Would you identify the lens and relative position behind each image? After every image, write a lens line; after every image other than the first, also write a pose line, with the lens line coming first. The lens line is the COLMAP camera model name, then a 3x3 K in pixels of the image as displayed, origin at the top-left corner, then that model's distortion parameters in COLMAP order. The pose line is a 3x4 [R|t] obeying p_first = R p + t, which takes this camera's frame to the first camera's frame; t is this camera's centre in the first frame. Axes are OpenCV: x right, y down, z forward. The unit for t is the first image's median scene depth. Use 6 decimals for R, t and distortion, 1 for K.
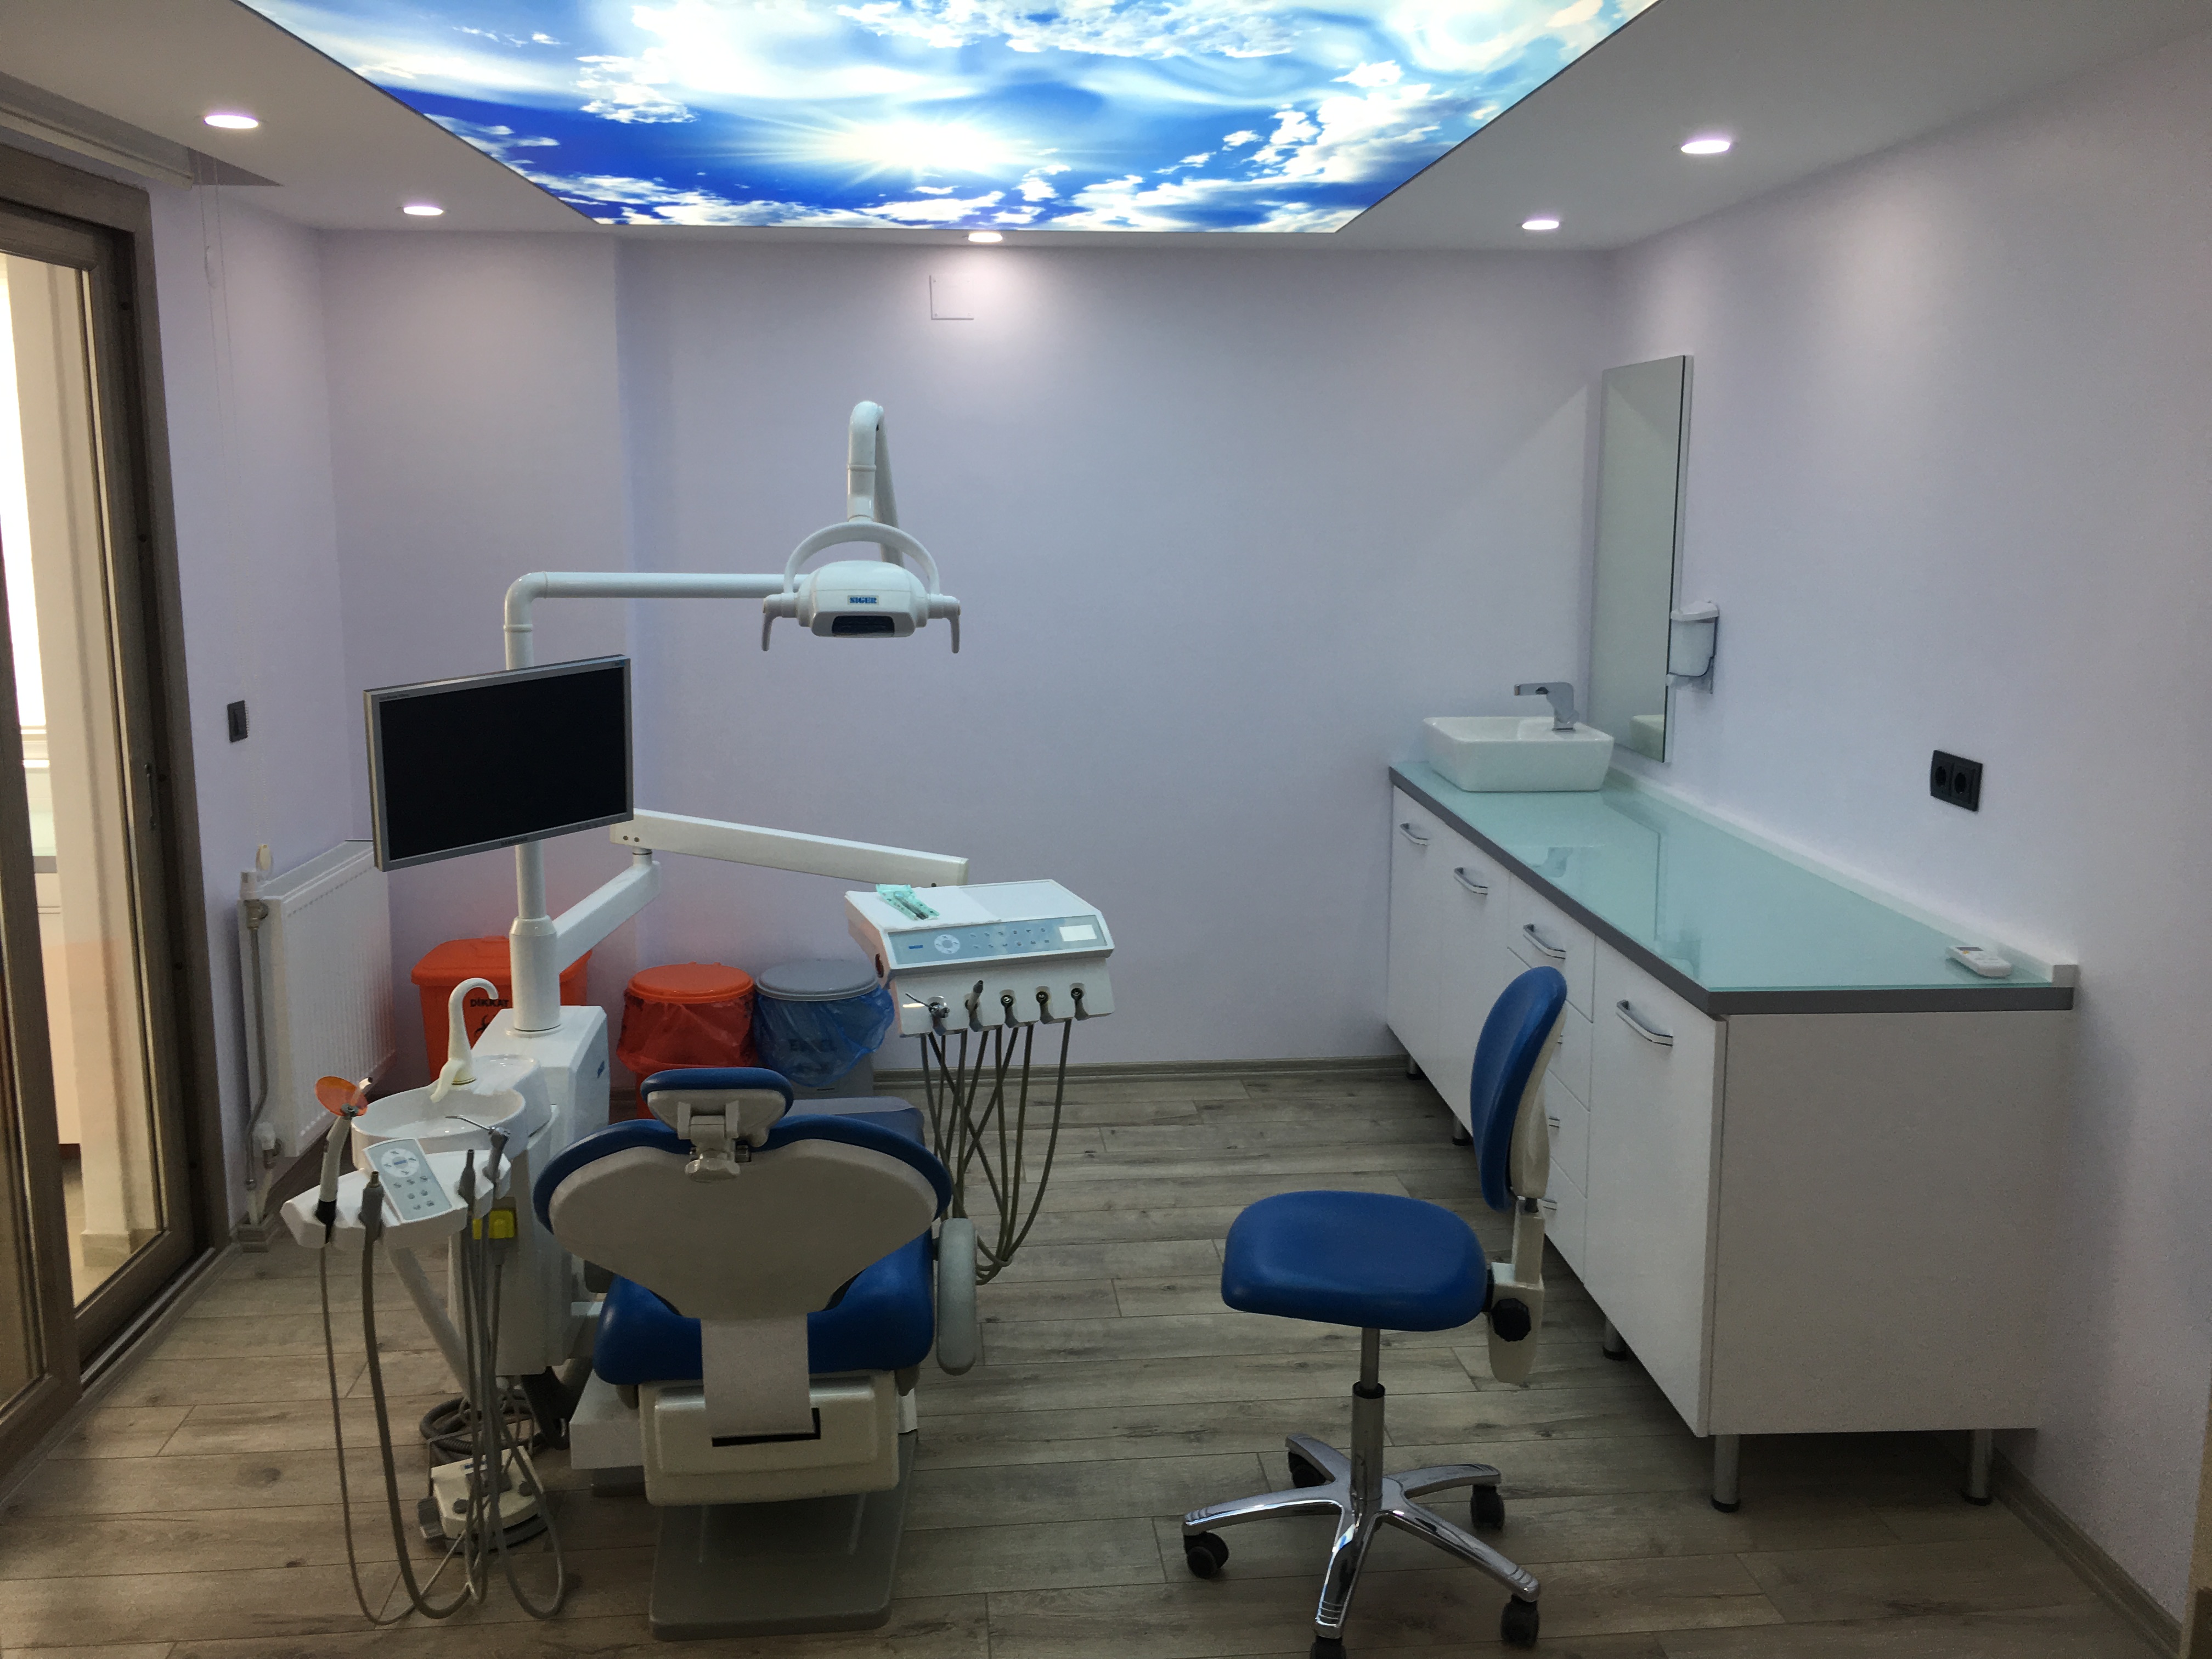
lens RADIAL K [[1865.5, 0, 1106.6], [0, 1865.5, 818.3], [0, 0, 1]] dist [0.079432, -0.103444]
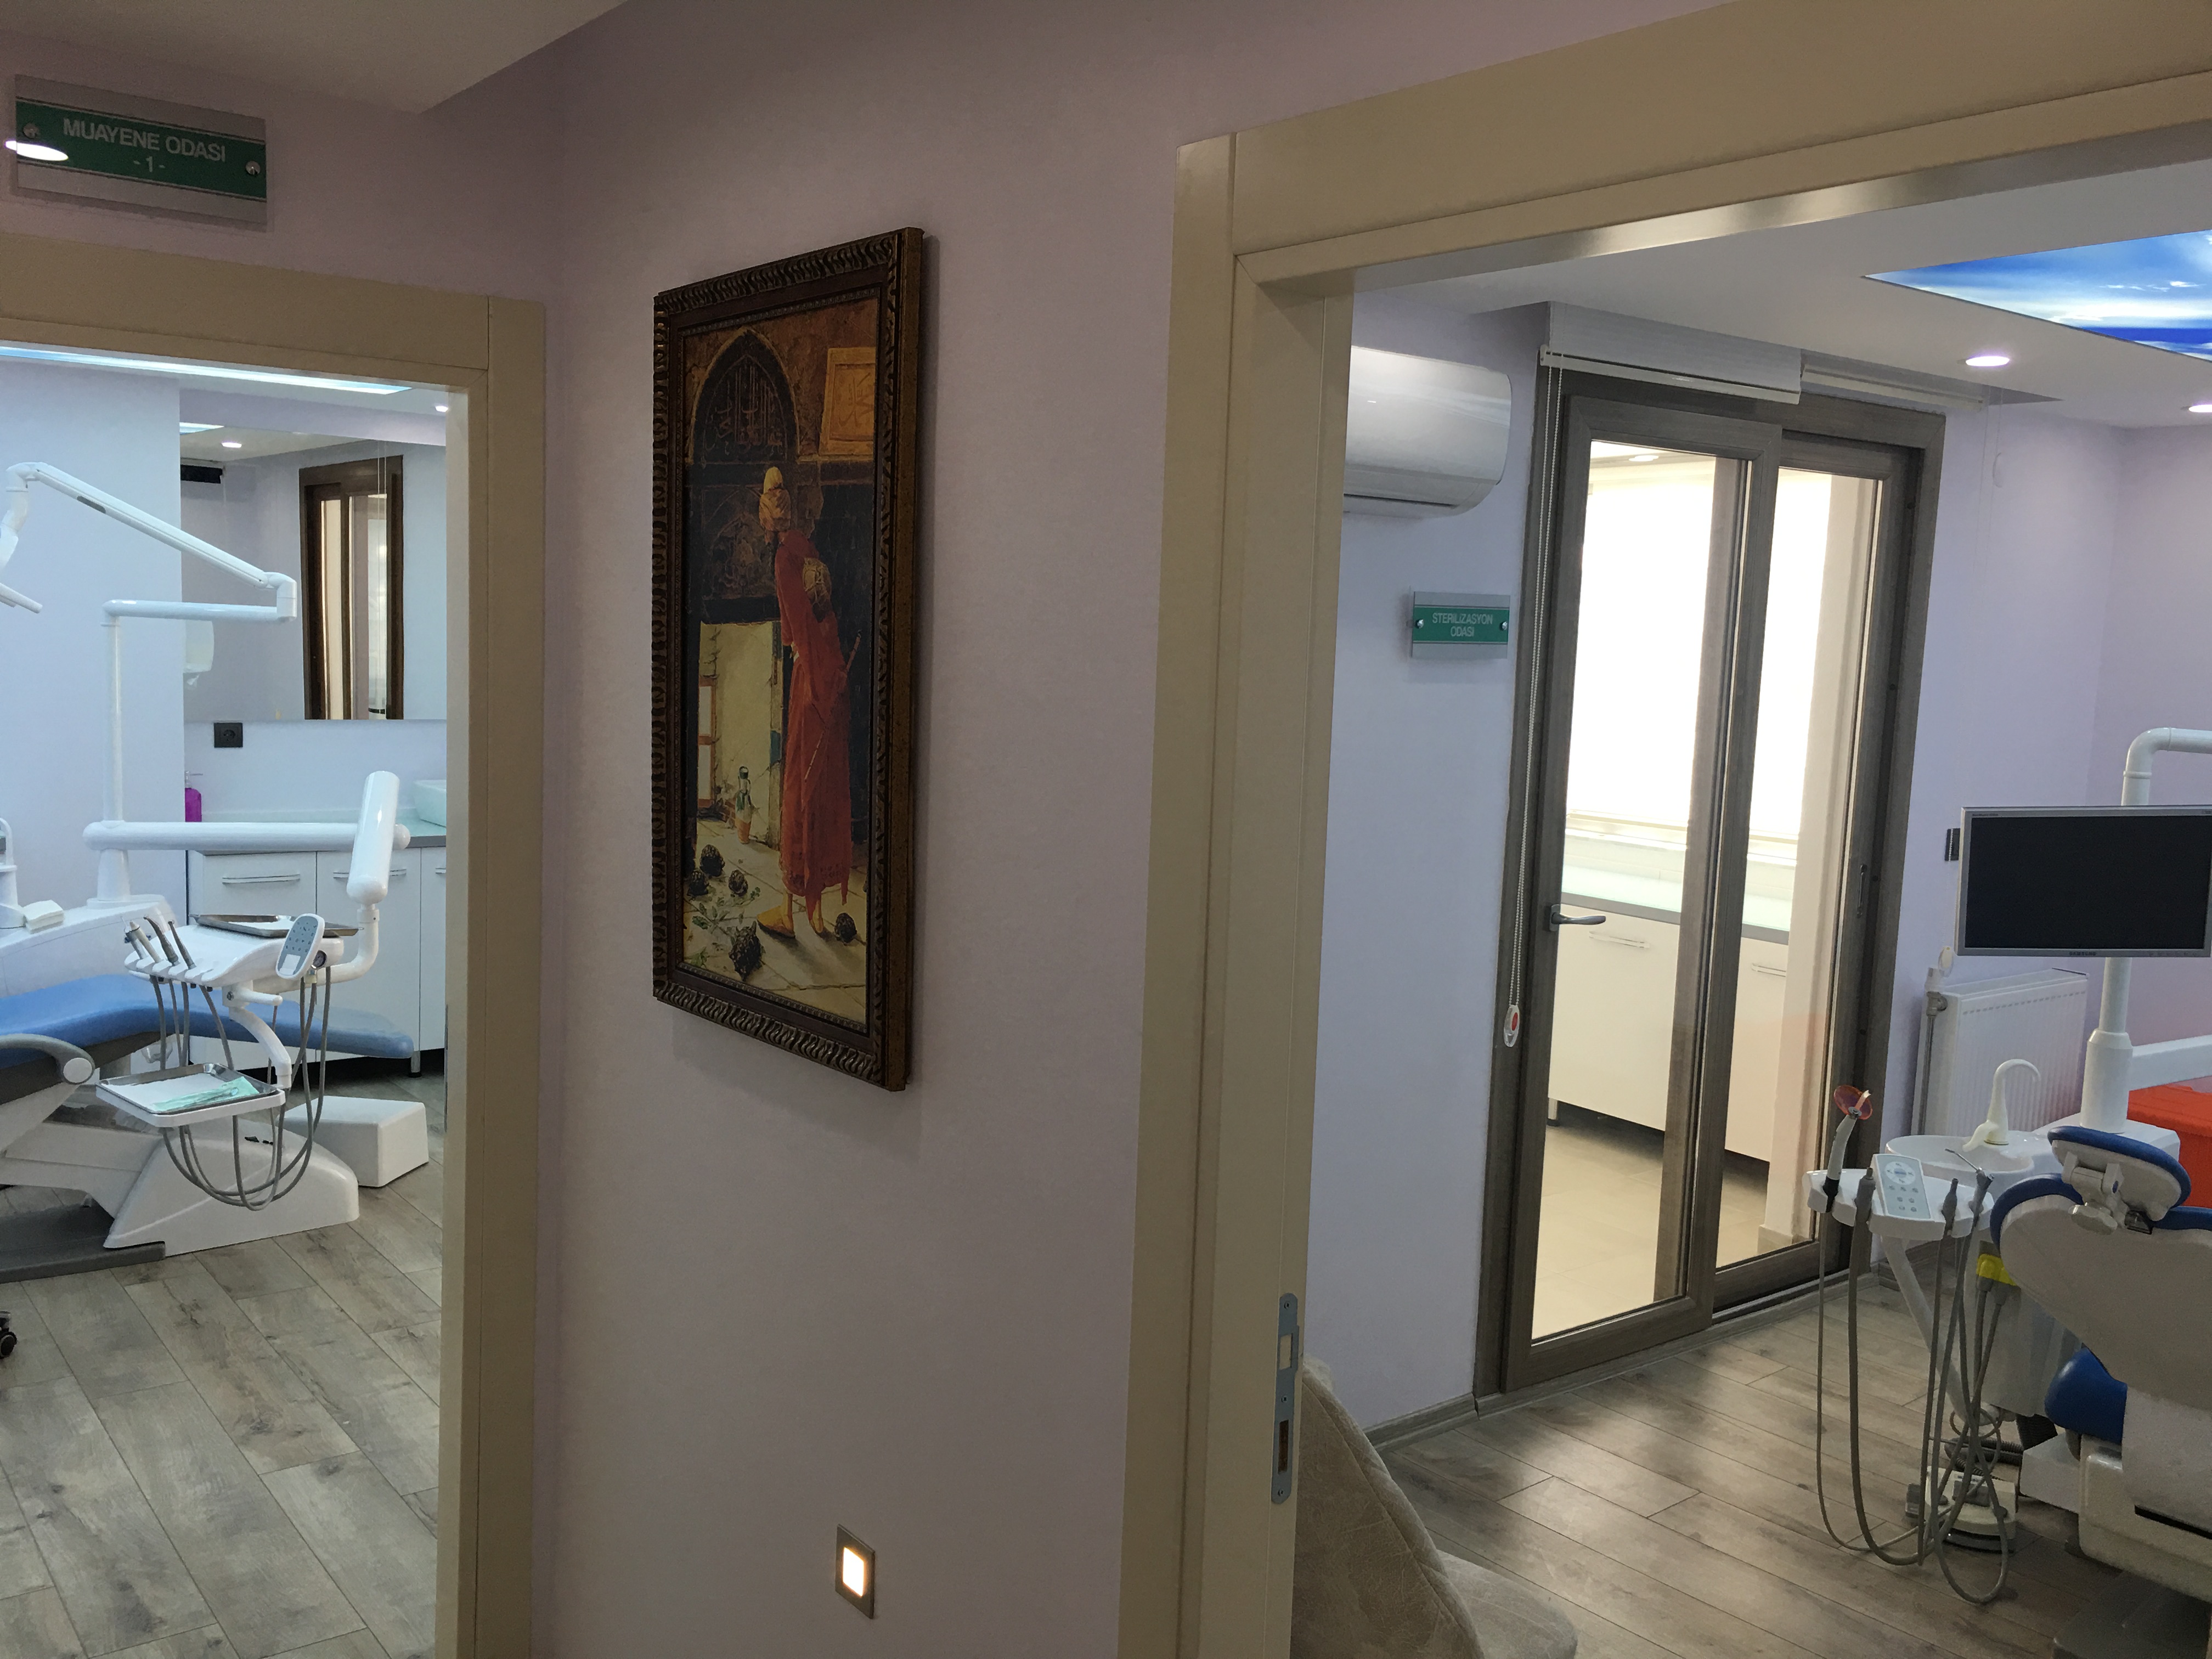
lens RADIAL K [[1866.4, 0, 1100.4], [0, 1866.4, 817.3], [0, 0, 1]] dist [0.082015, -0.109522]
pose [[0.569316, 0.107419, -0.815071, 0.265939], [-0.180533, 0.983563, 0.003525, 0.032954], [0.802052, 0.145140, 0.579351, -0.161334]]
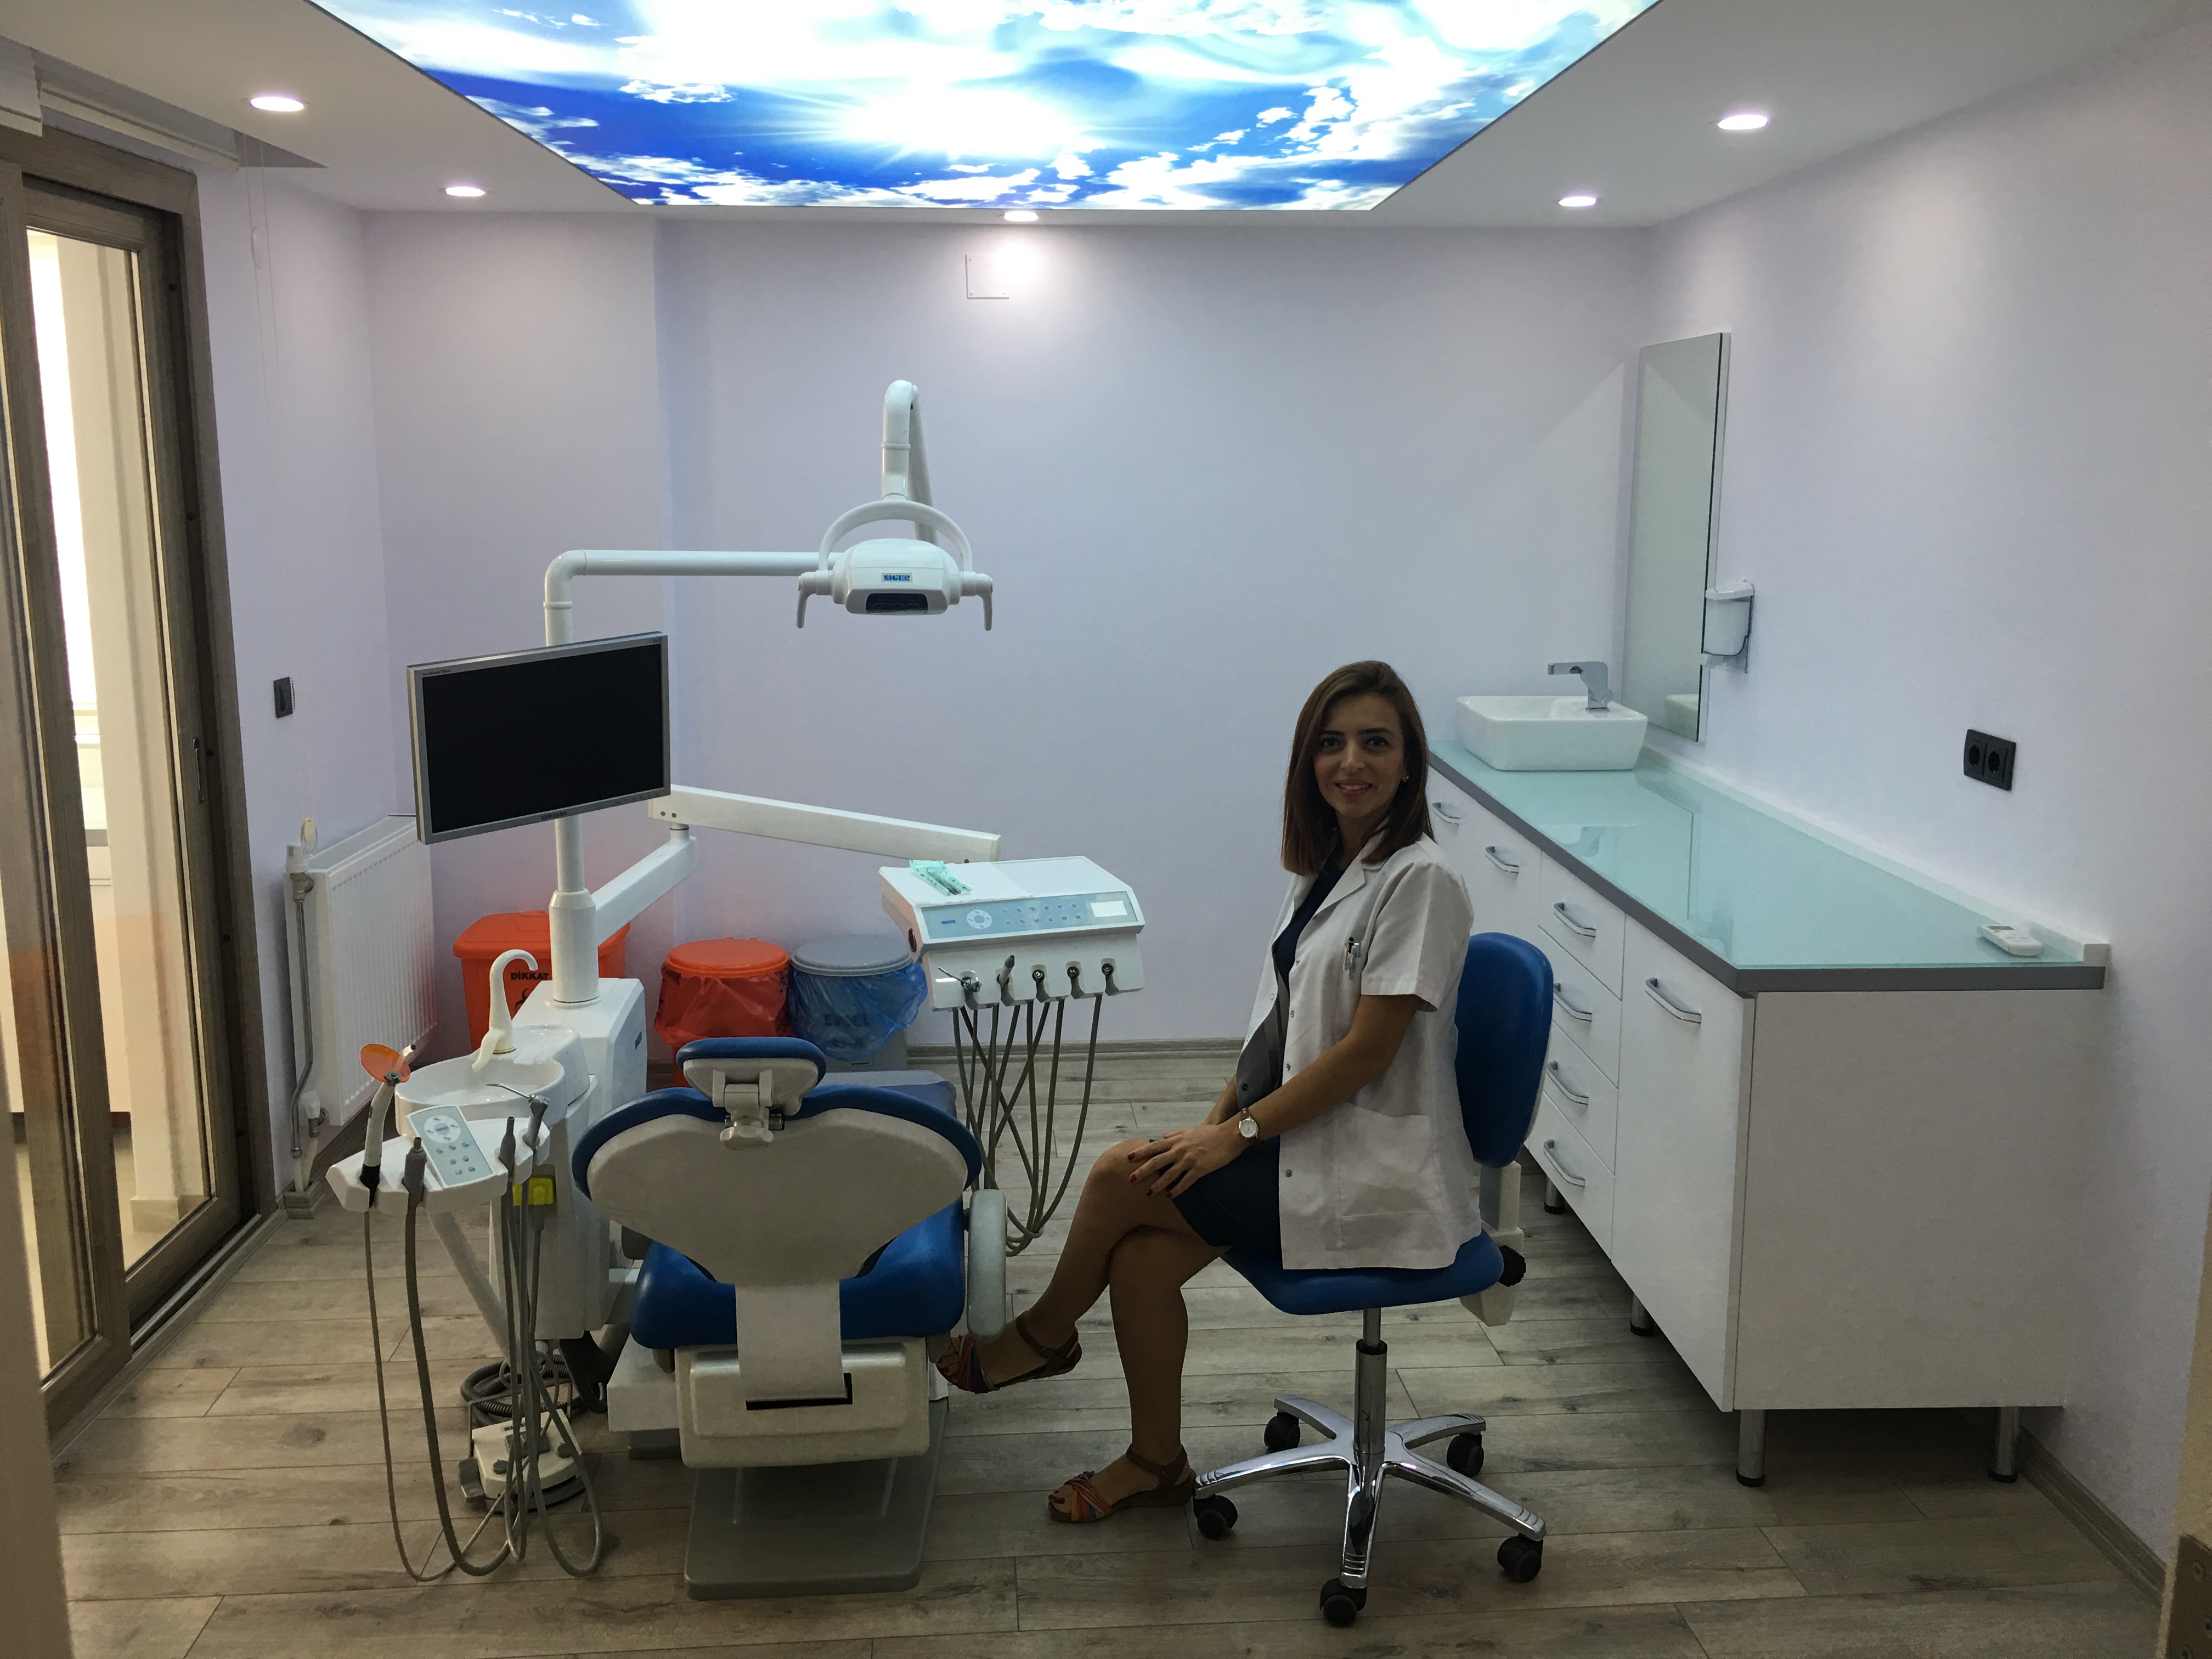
lens RADIAL K [[1866.4, 0, 1100.4], [0, 1866.4, 817.3], [0, 0, 1]] dist [0.082015, -0.109522]
pose [[0.999738, 0.004114, -0.022521, 0.002696], [-0.003896, 0.999945, 0.009725, 0.002230], [0.022560, -0.009635, 0.999699, -0.007316]]
